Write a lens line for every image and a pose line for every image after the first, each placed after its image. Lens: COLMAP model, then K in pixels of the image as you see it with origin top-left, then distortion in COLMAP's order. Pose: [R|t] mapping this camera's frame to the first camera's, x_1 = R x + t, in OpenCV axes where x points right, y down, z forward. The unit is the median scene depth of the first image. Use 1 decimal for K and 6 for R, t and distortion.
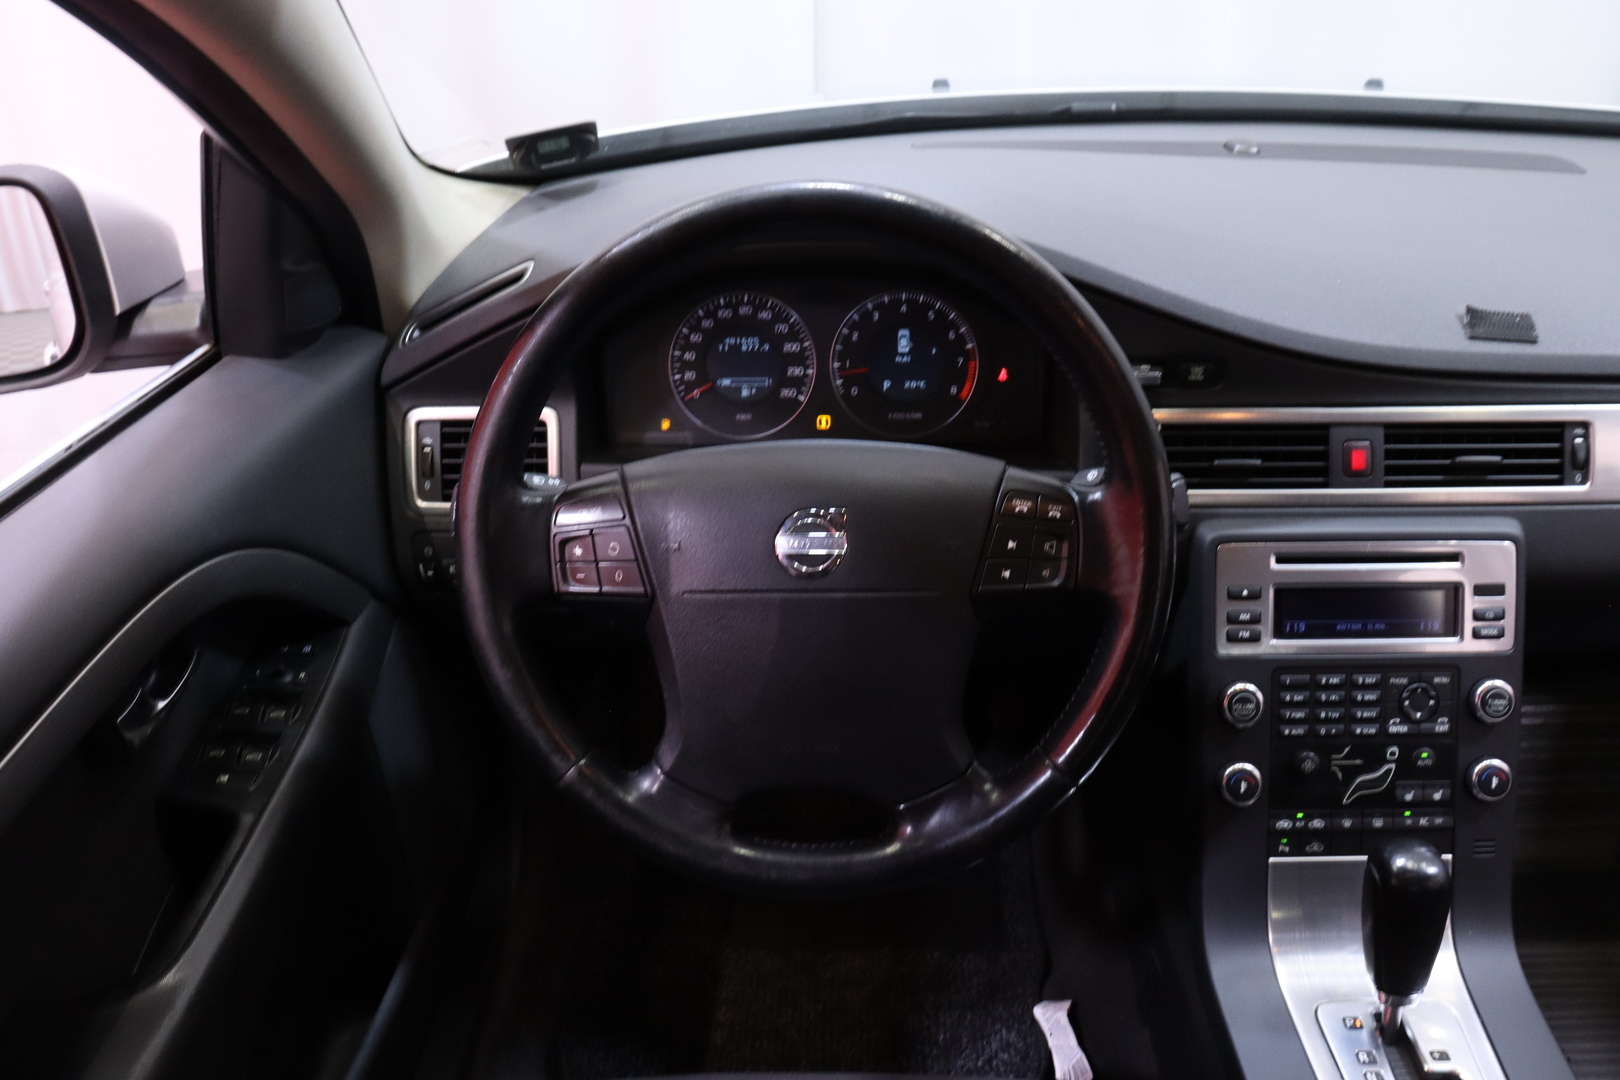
lens RADIAL K [[1291.9, 0, 835.6], [0, 1291.9, 588.0], [0, 0, 1]] dist [-0.138438, 0.170490]
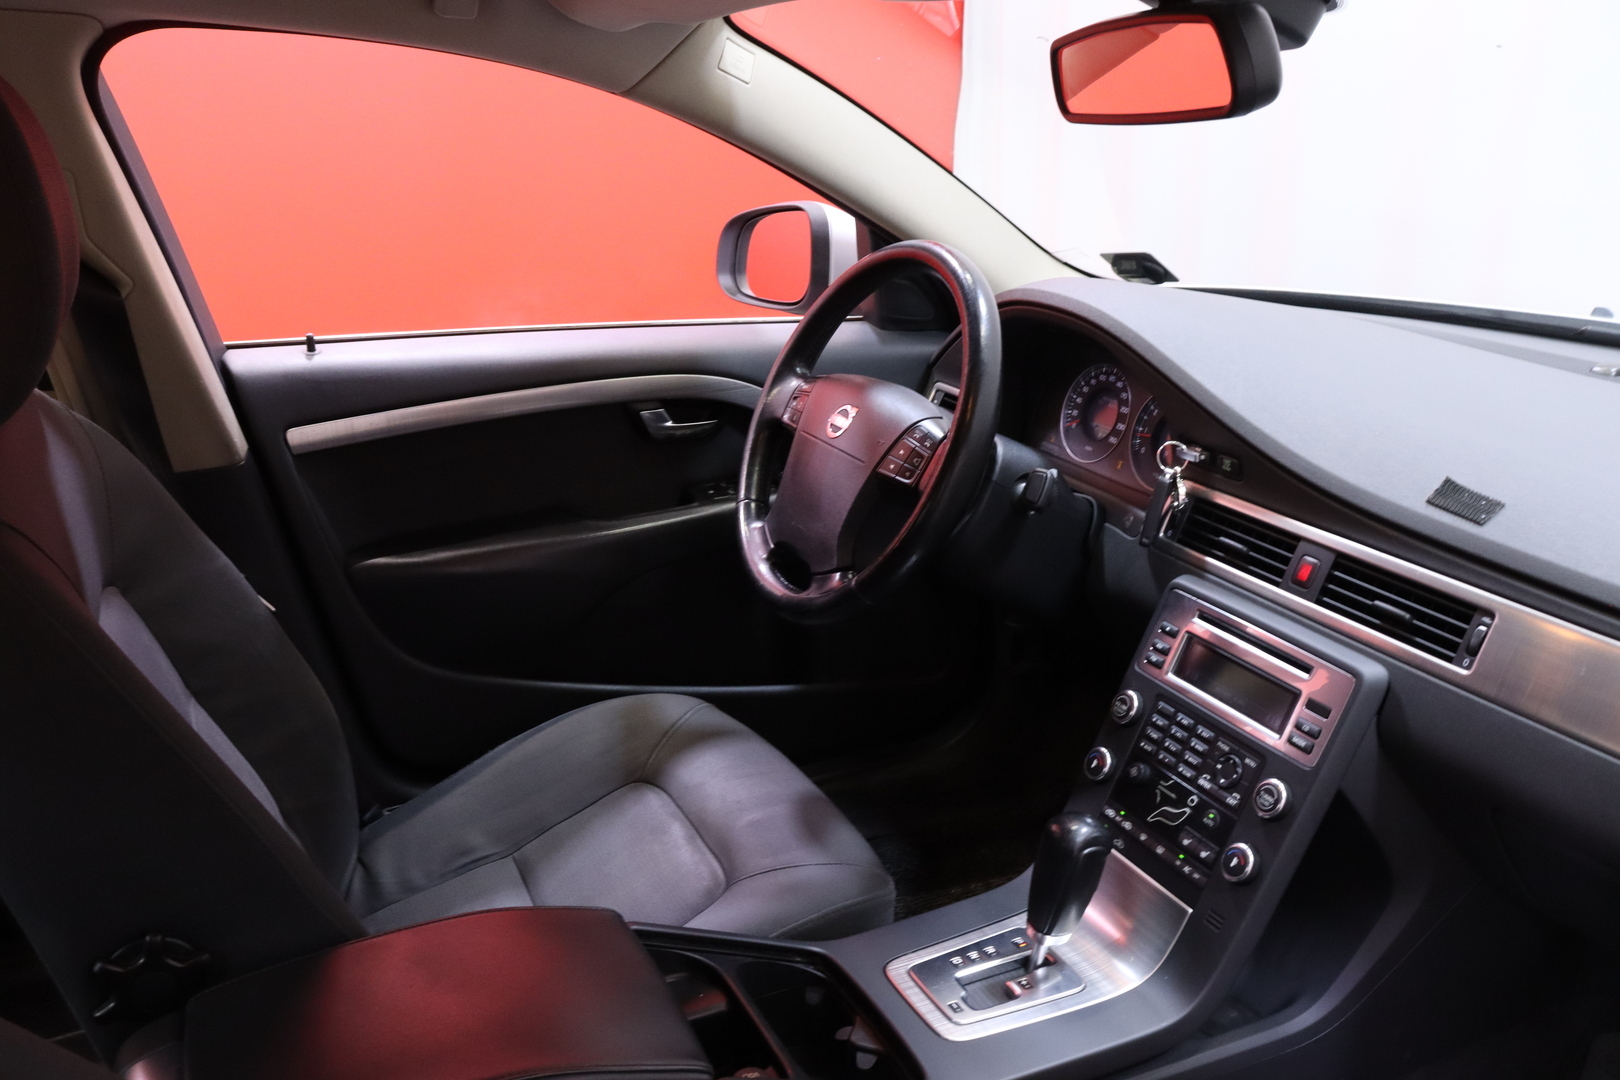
lens RADIAL K [[1280.3, 0, 807.8], [0, 1280.3, 597.5], [0, 0, 1]] dist [-0.134280, 0.108478]
pose [[0.434439, 0.340482, -0.833867, 1.179620], [-0.465974, 0.877238, 0.115422, -0.001942], [0.770799, 0.338417, 0.539762, 0.038843]]
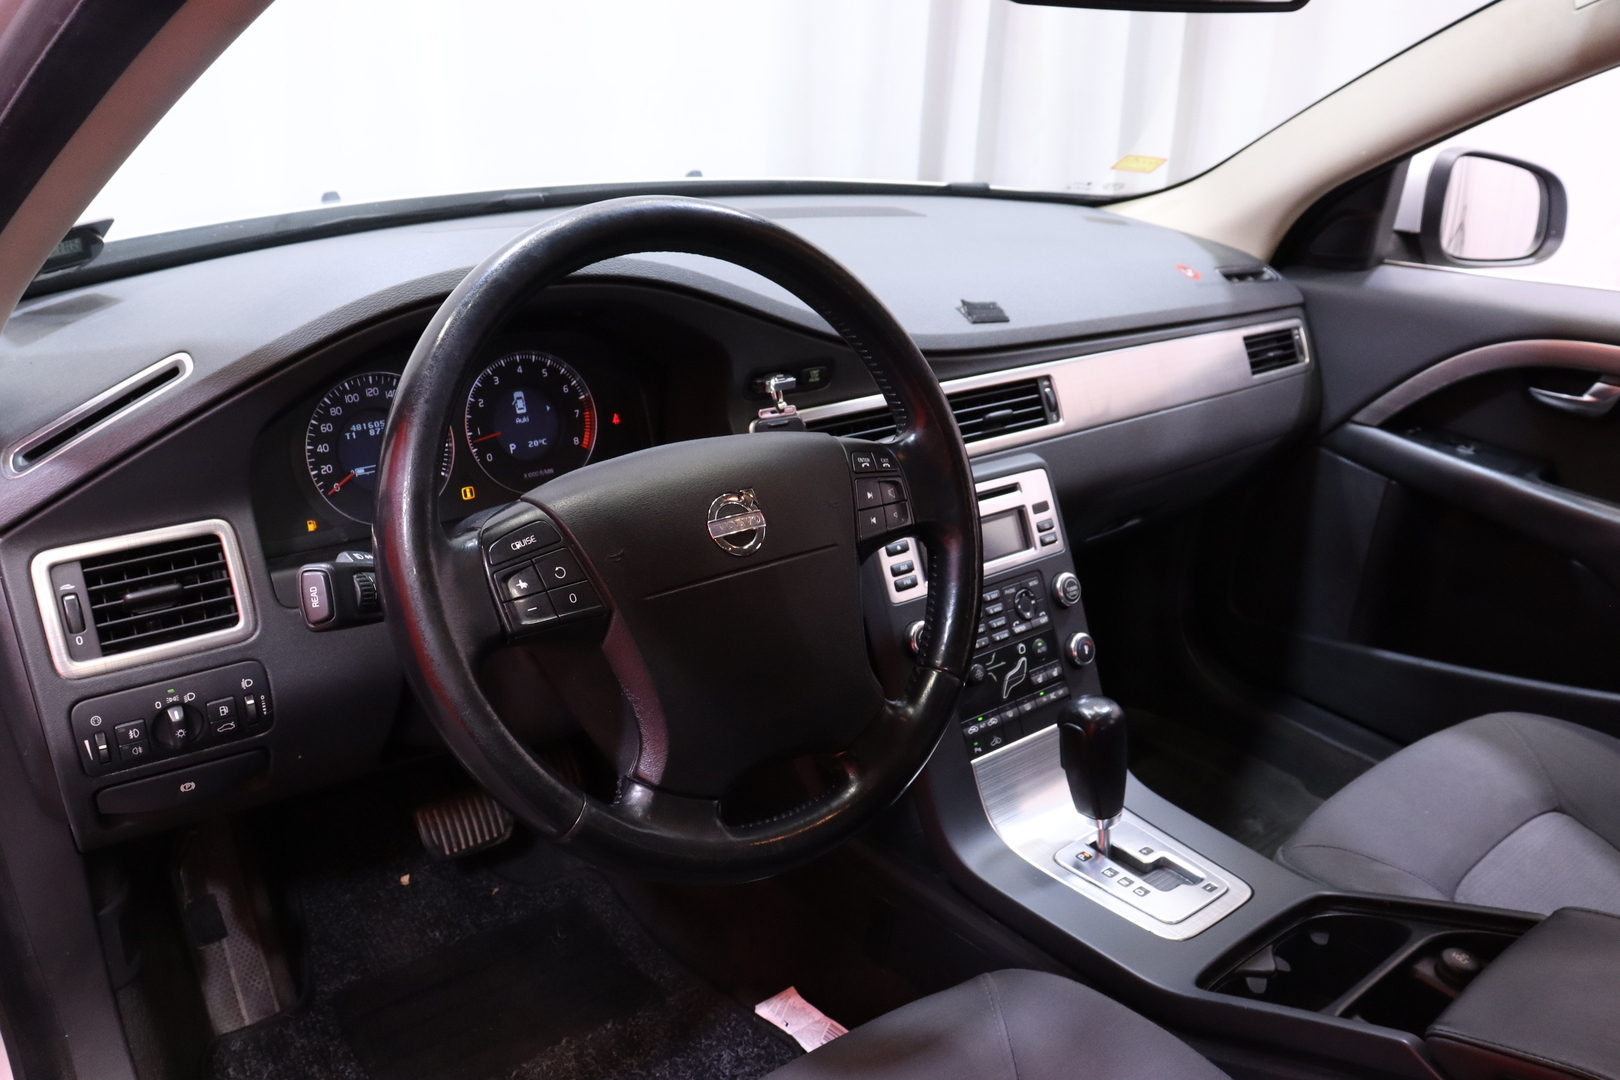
lens RADIAL K [[1280.3, 0, 807.8], [0, 1280.3, 597.5], [0, 0, 1]] dist [-0.134280, 0.108478]
pose [[0.776398, -0.221997, 0.589850, -0.446596], [0.285258, 0.958337, -0.014792, 0.040693], [-0.561991, 0.179744, 0.807377, 0.096857]]
